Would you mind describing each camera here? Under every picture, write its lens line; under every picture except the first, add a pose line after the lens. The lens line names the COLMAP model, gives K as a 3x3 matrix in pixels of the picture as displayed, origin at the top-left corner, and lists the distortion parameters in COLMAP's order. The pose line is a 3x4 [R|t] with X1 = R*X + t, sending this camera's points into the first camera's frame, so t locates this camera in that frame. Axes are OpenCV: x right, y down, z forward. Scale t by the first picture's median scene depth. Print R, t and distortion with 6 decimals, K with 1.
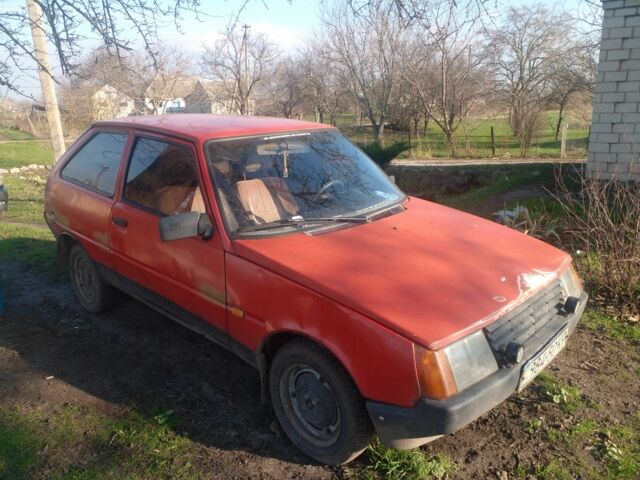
lens RADIAL K [[517.7, 0, 320.0], [0, 517.7, 240.0], [0, 0, 1]] dist [0.054848, -0.083749]
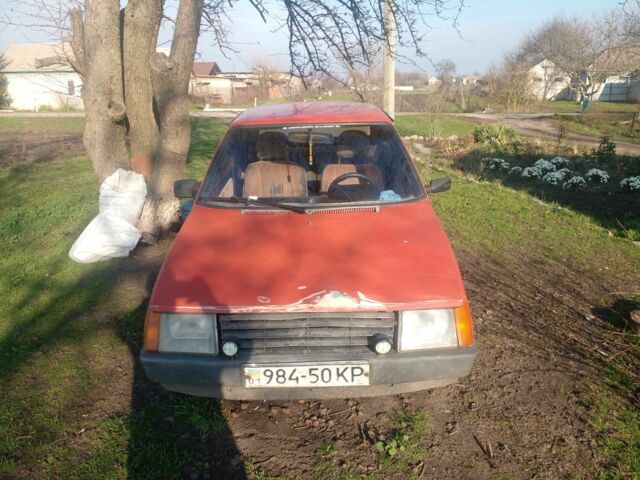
lens RADIAL K [[517.7, 0, 320.0], [0, 517.7, 240.0], [0, 0, 1]] dist [0.054848, -0.083749]
pose [[0.676119, 0.221048, -0.702852, 1.037361], [-0.187664, 0.974139, 0.125841, -0.142399], [0.712492, 0.046817, 0.700117, 0.323276]]
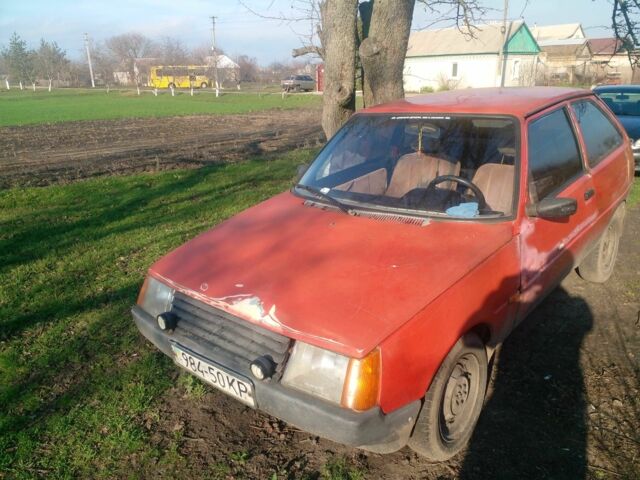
lens RADIAL K [[517.7, 0, 320.0], [0, 517.7, 240.0], [0, 0, 1]] dist [0.054848, -0.083749]
pose [[0.019690, 0.320759, -0.946956, 1.216657], [-0.225146, 0.924235, 0.308381, -0.325693], [0.974126, 0.207132, 0.090416, 1.027198]]
